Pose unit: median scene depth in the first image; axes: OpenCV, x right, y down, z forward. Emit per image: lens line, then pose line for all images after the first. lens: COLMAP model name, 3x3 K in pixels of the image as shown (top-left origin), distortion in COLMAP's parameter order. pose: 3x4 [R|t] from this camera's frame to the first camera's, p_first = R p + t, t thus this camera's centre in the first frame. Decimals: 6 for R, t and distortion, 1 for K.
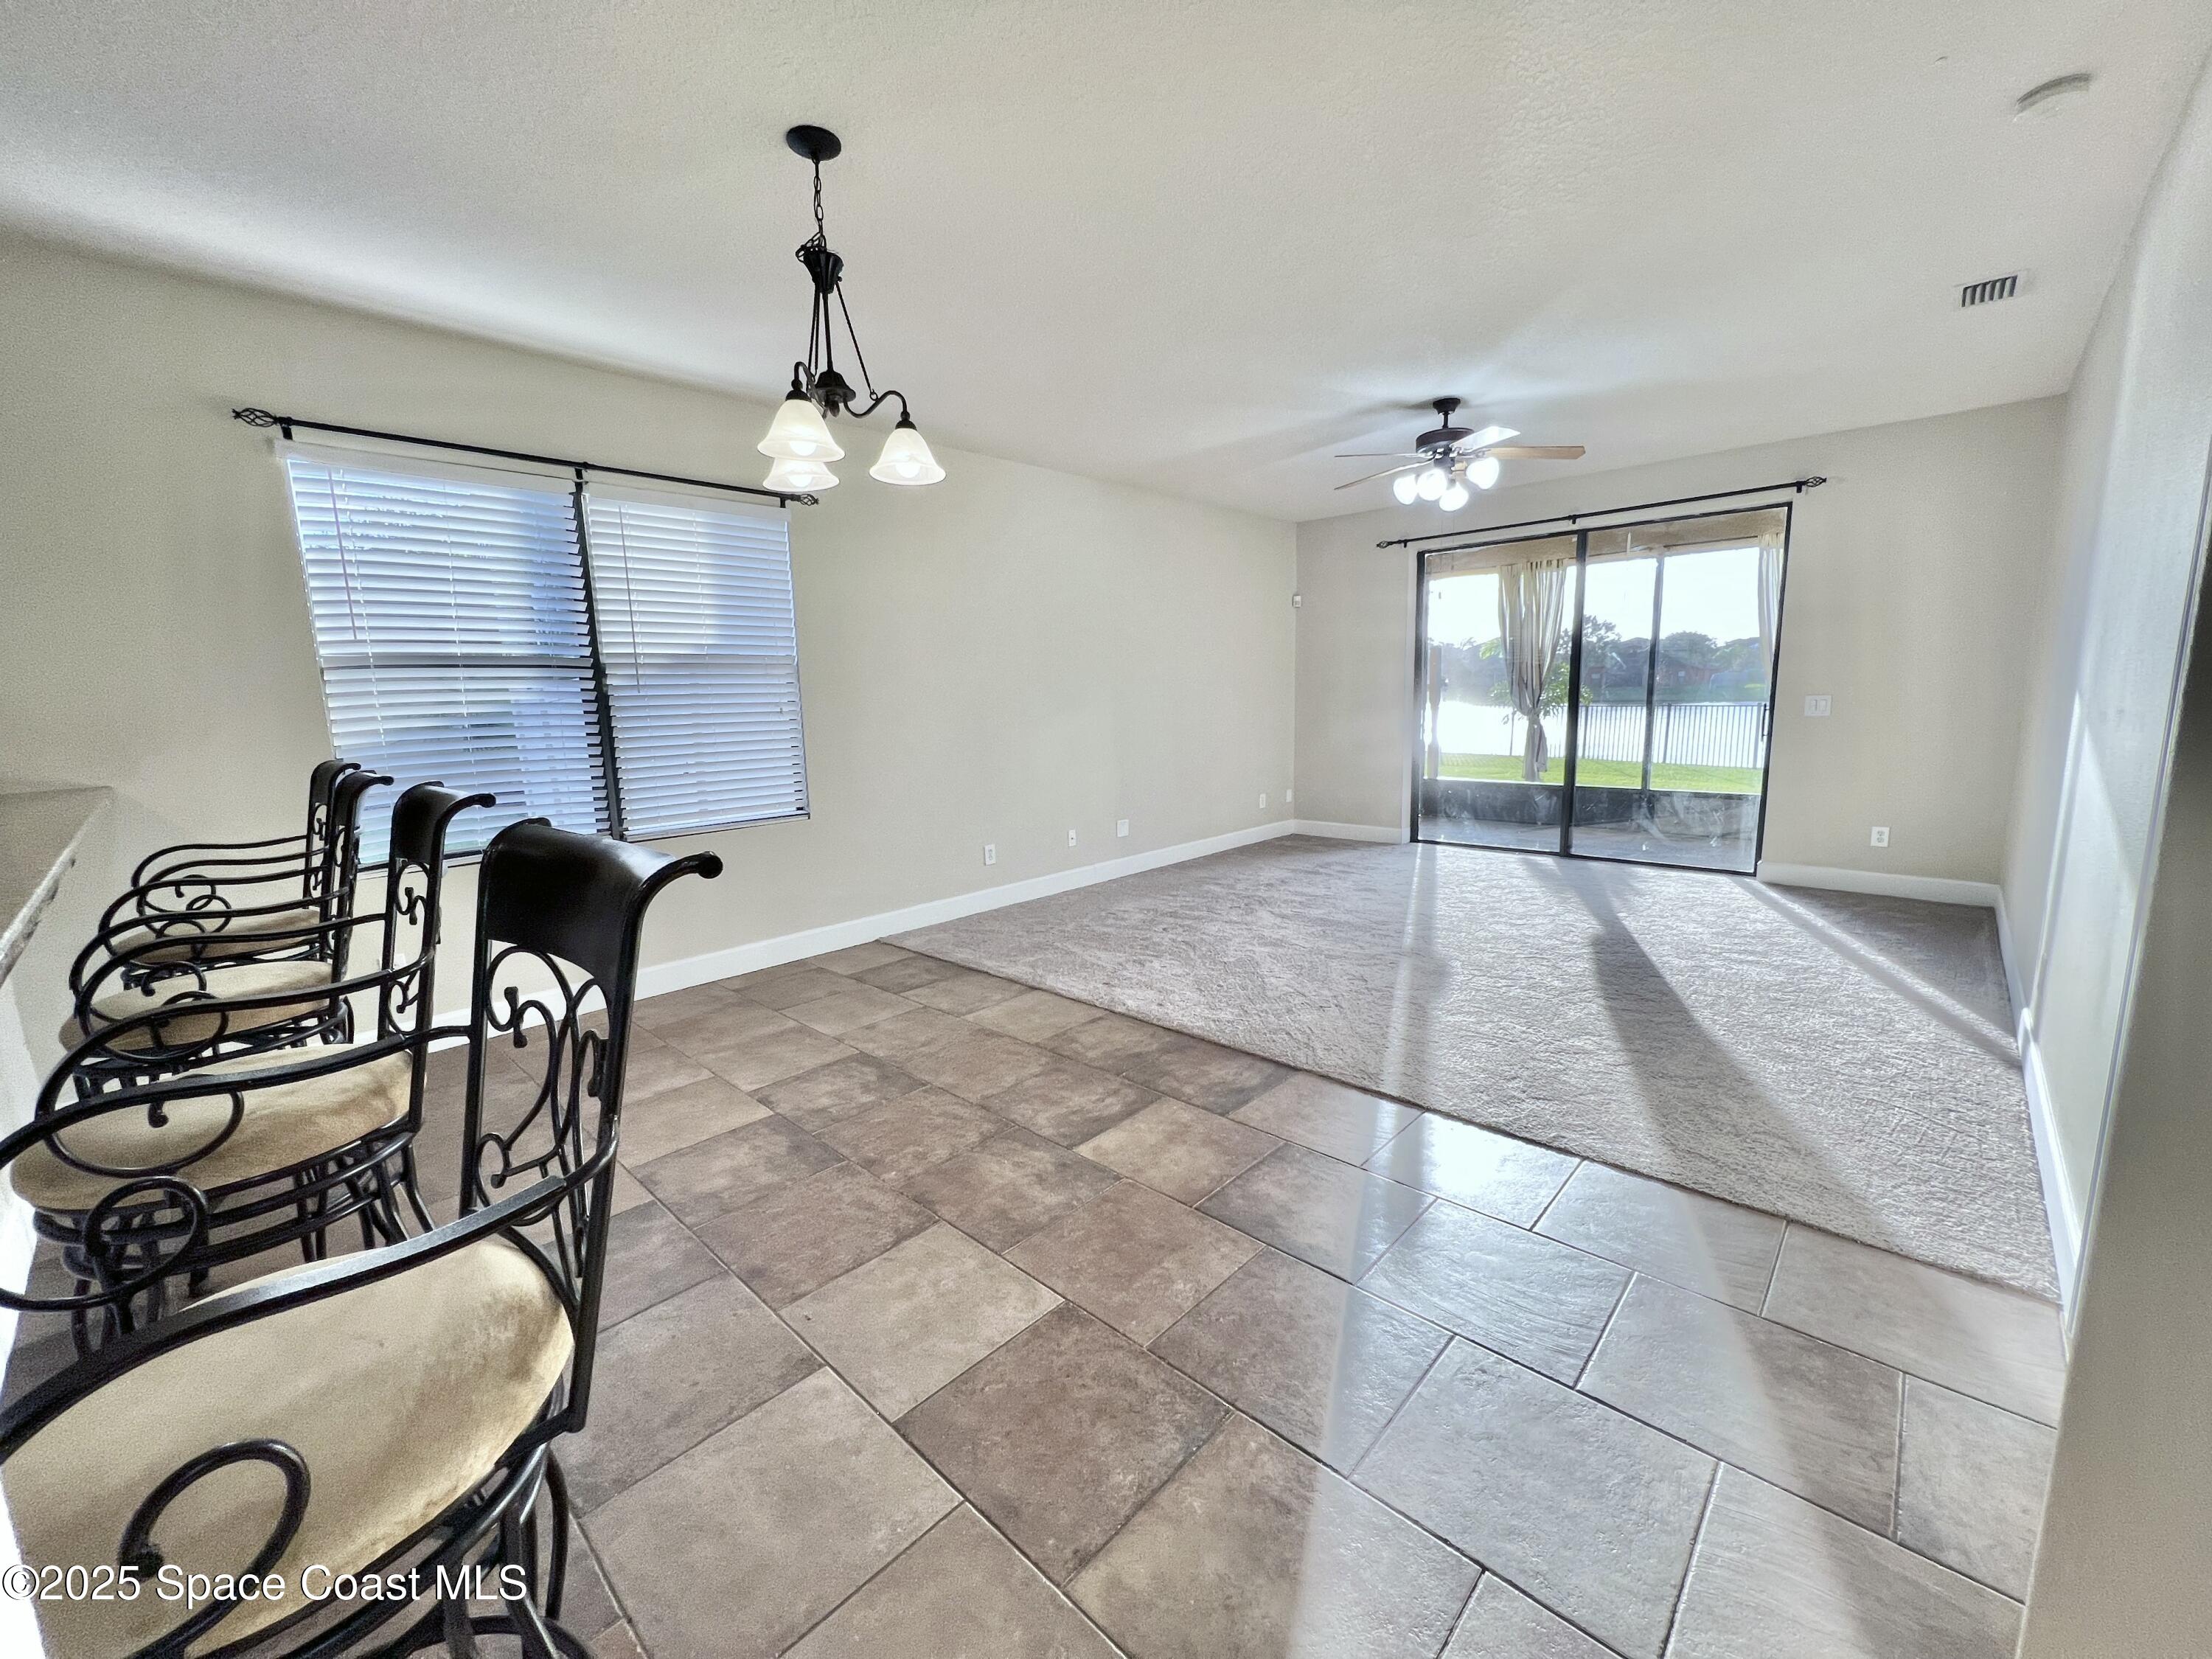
lens RADIAL K [[886.9, 0, 1112.9], [0, 886.9, 828.6], [0, 0, 1]] dist [0.001072, -0.000142]
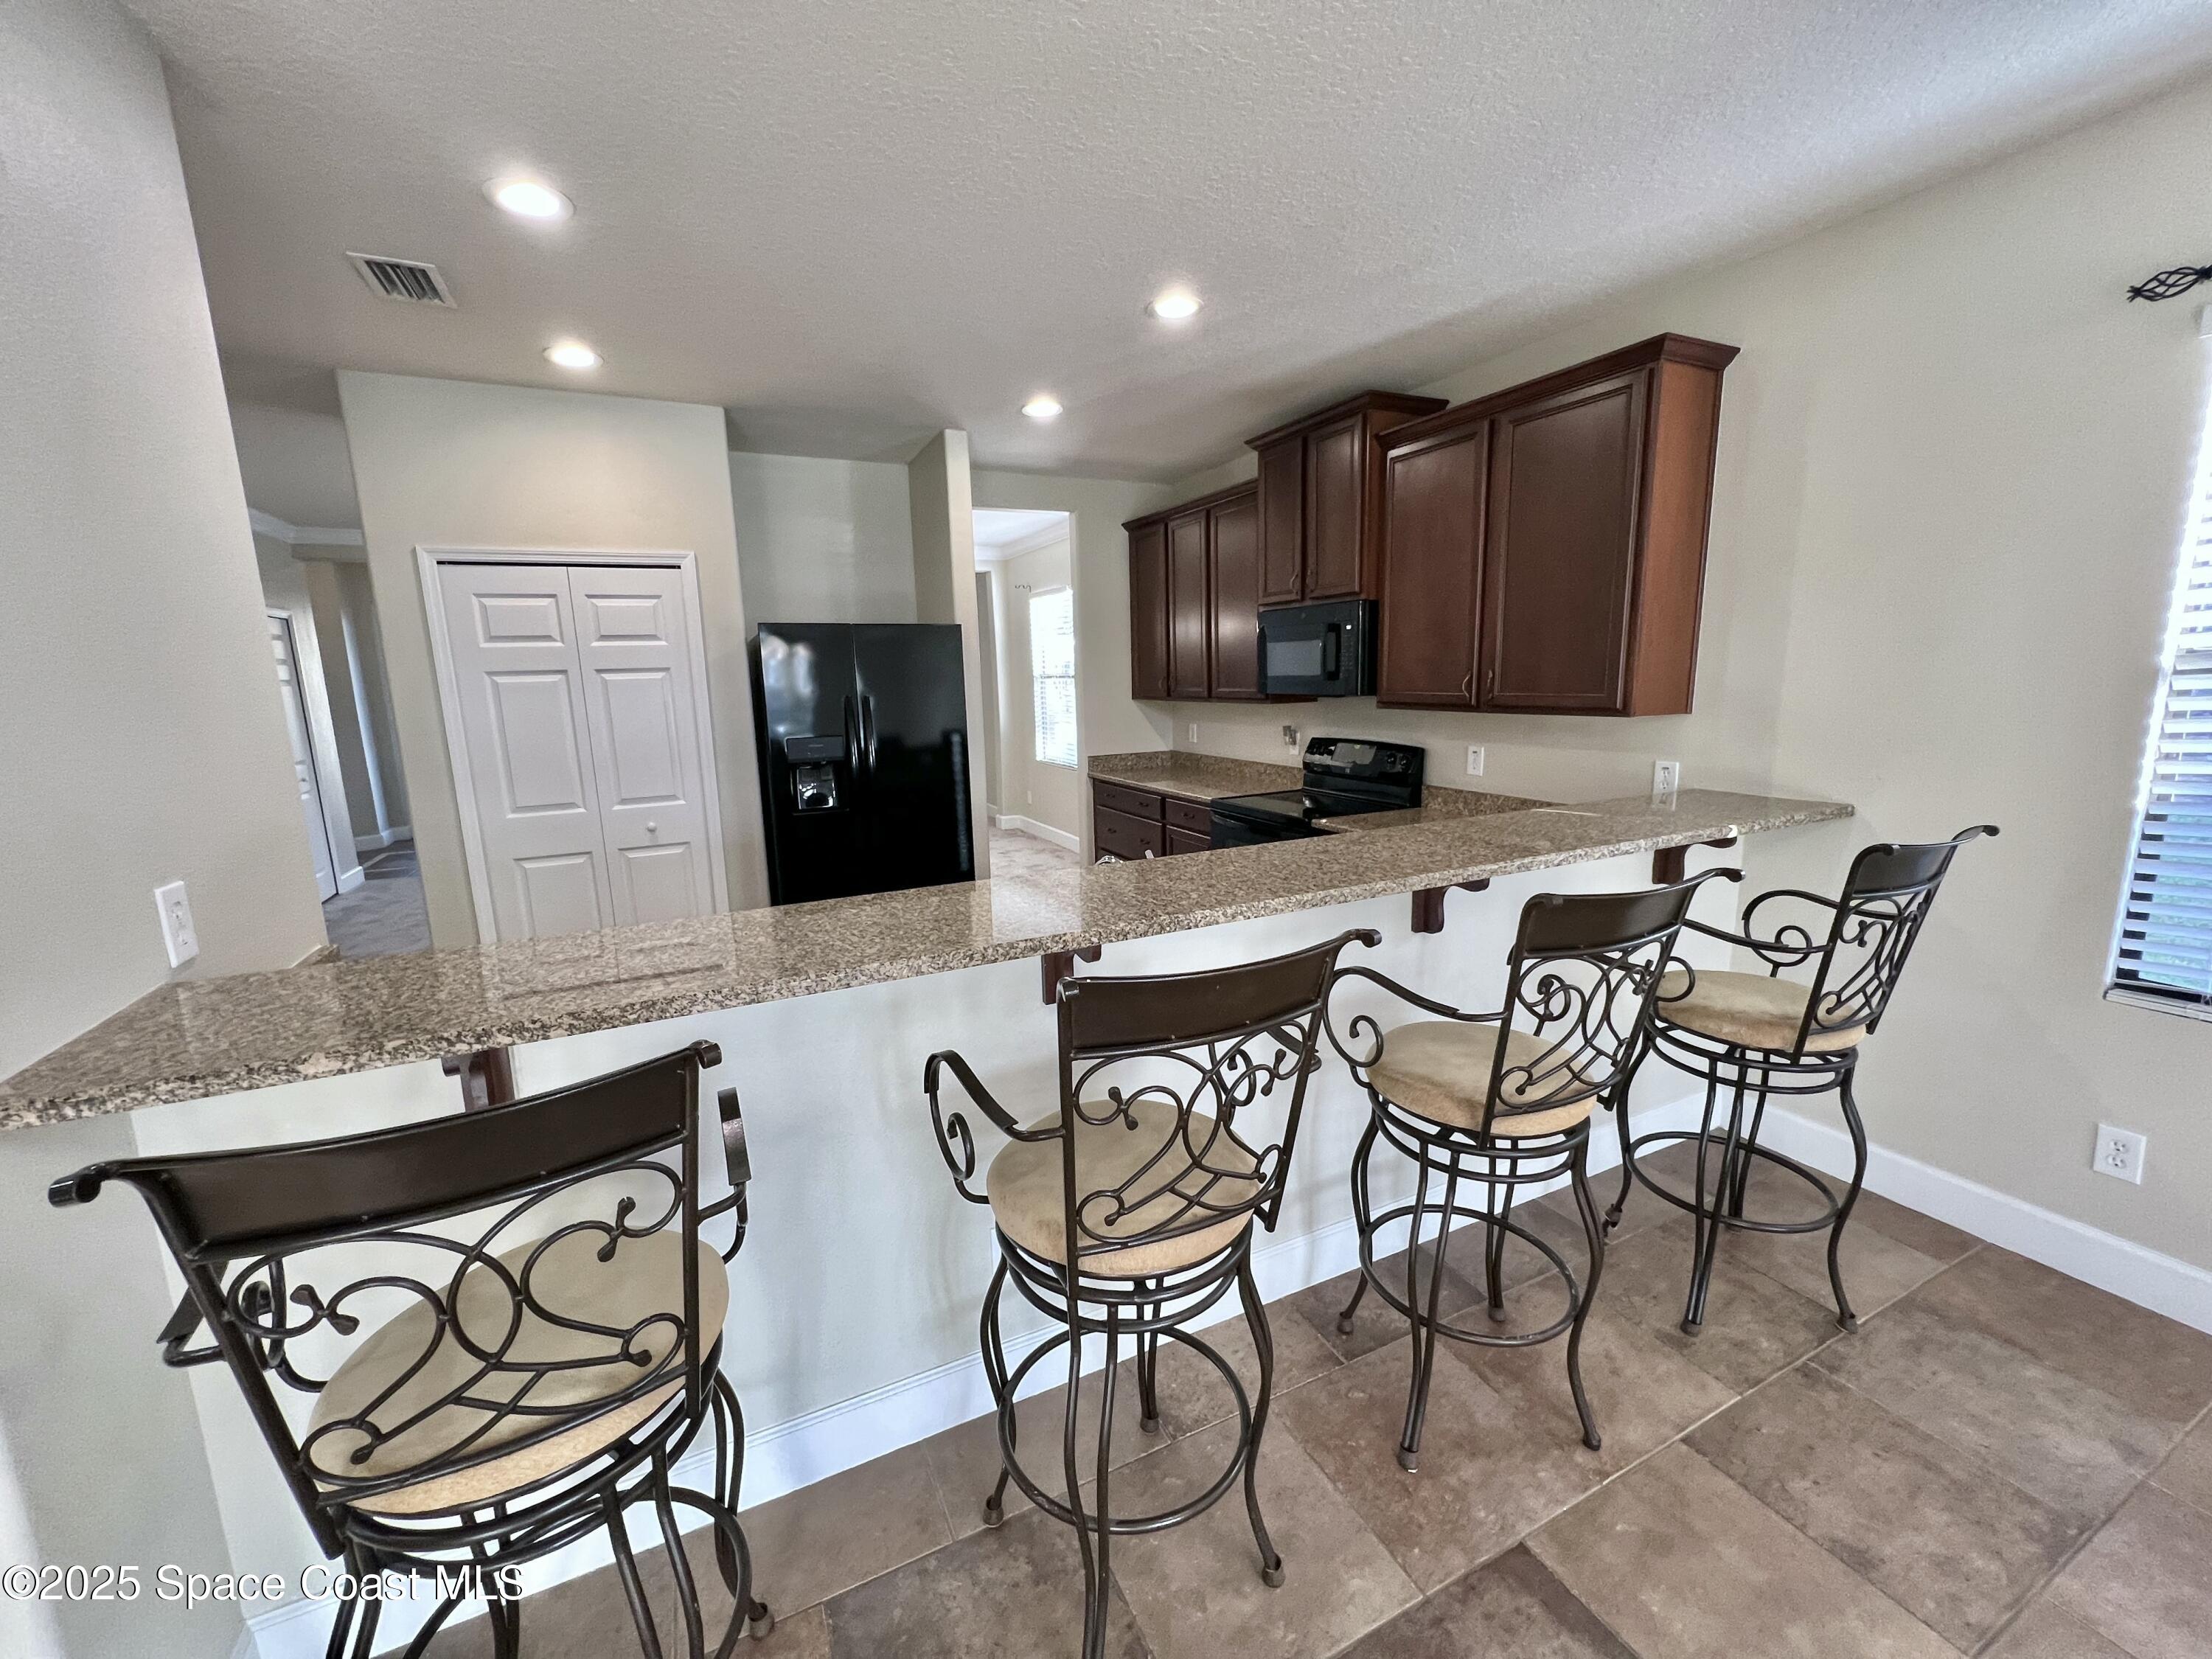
lens RADIAL K [[886.6, 0, 1109.0], [0, 886.6, 832.4], [0, 0, 1]] dist [-0.001052, 0.000141]
pose [[-0.355270, 0.203387, -0.912369, -0.024348], [-0.109721, 0.960222, 0.256779, -0.136644], [0.928302, 0.191332, -0.318823, 0.476652]]
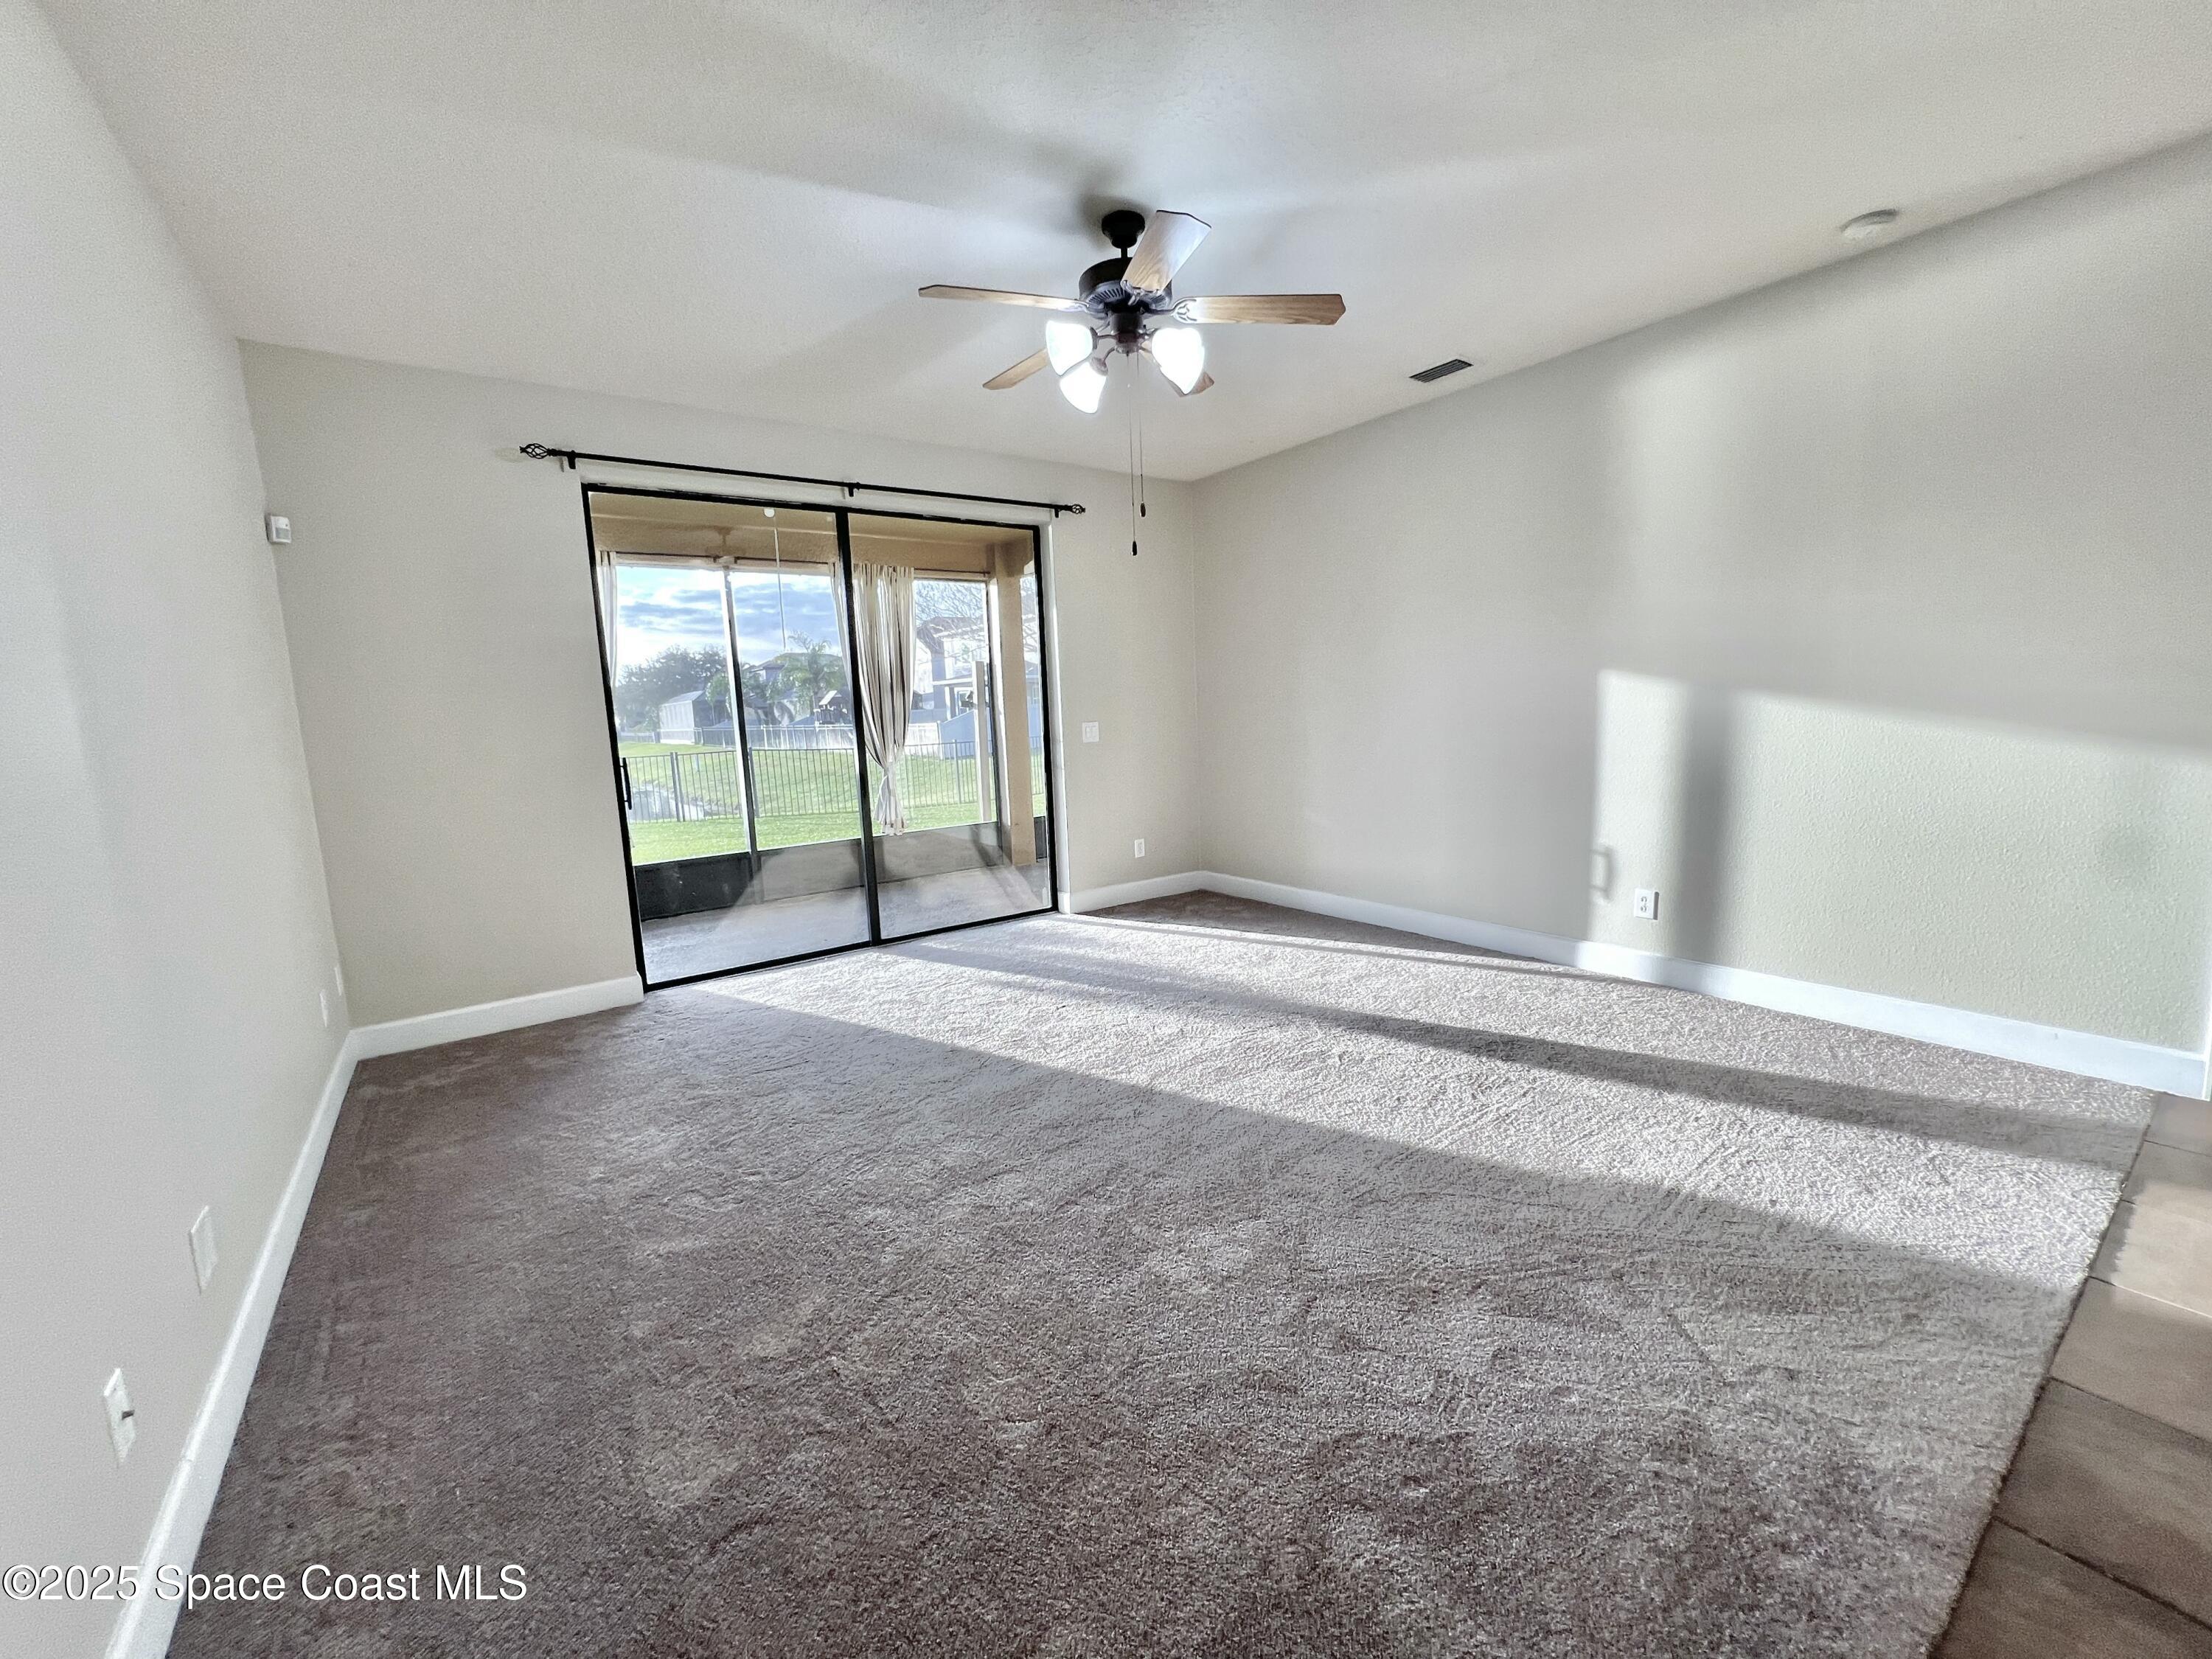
lens RADIAL K [[886.6, 0, 1099.0], [0, 886.6, 830.2], [0, 0, 1]] dist [-0.001052, 0.000141]
pose [[0.191807, -0.120965, 0.973949, -0.322560], [0.186561, 0.978775, 0.084823, -0.173036], [-0.963538, 0.165431, 0.210304, 1.224997]]
